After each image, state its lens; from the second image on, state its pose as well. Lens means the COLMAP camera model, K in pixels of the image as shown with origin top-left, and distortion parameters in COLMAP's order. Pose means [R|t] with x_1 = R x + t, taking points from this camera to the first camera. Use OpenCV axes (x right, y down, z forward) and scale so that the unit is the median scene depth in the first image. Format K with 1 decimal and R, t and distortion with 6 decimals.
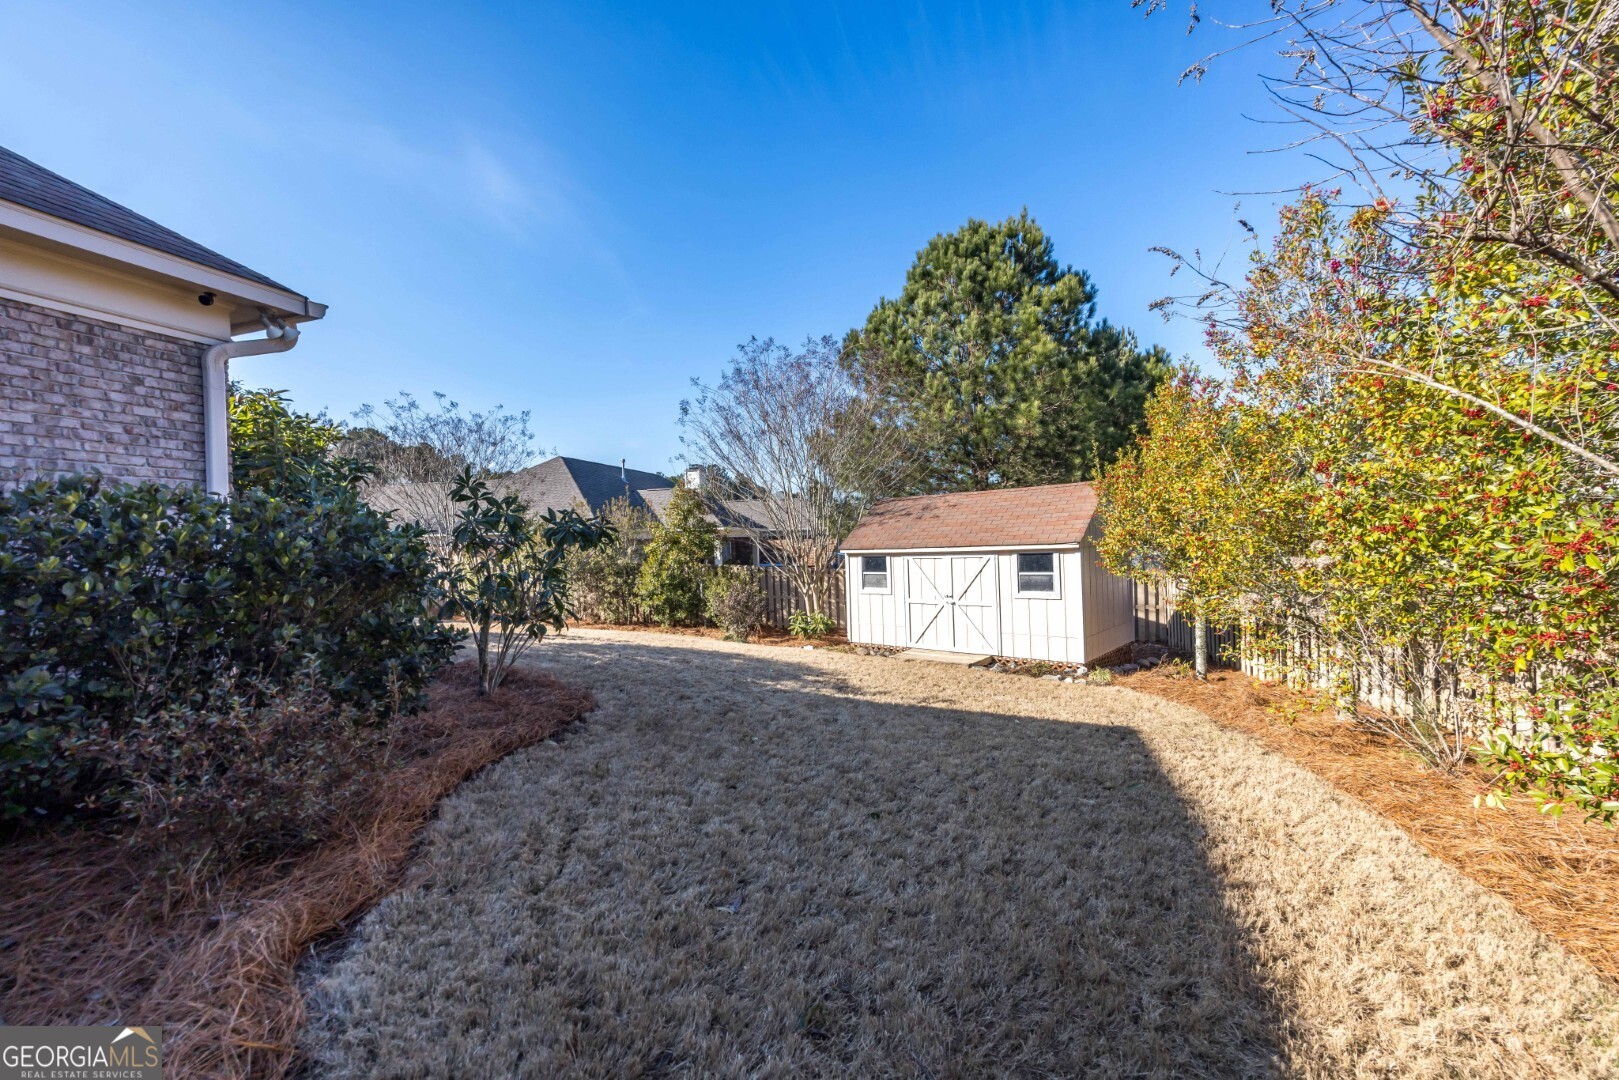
lens RADIAL K [[618.0, 0, 799.7], [0, 618.0, 541.3], [0, 0, 1]] dist [-0.000129, 0.000462]
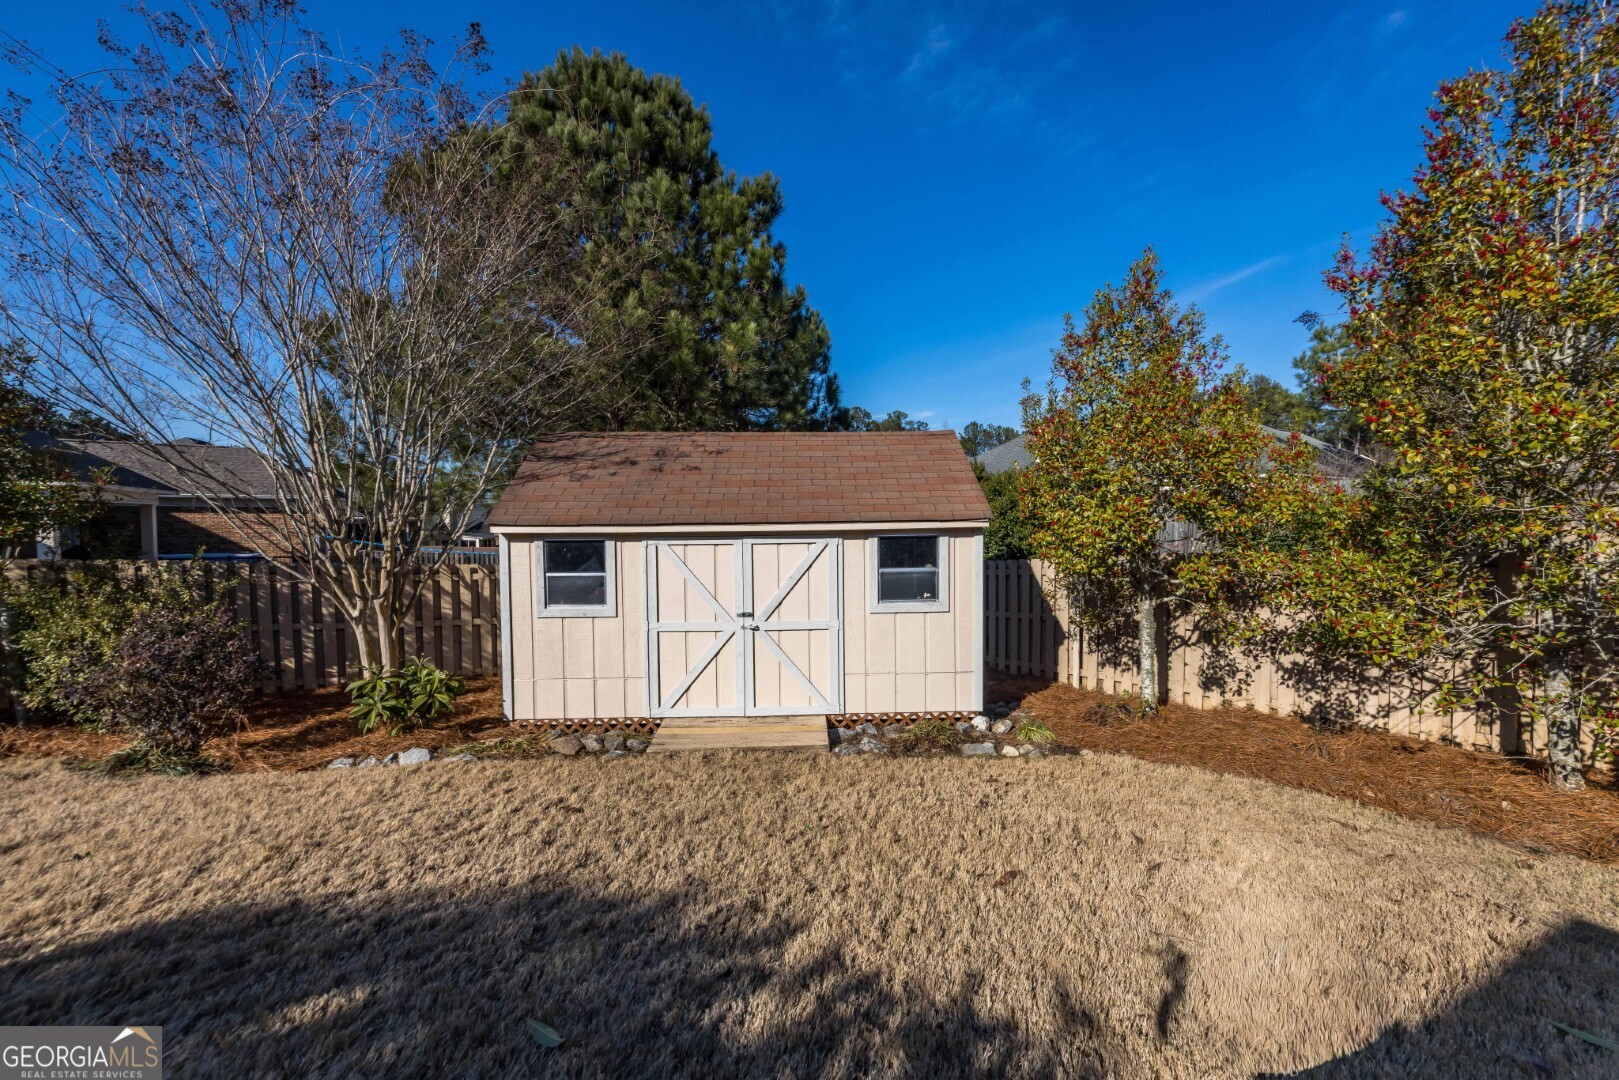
lens RADIAL K [[618.0, 0, 799.7], [0, 618.0, 541.3], [0, 0, 1]] dist [-0.000129, 0.000462]
pose [[0.727474, -0.004516, 0.686121, -0.088521], [-0.019022, 0.999461, 0.026746, 0.008170], [-0.685872, -0.032508, 0.726996, 0.535933]]
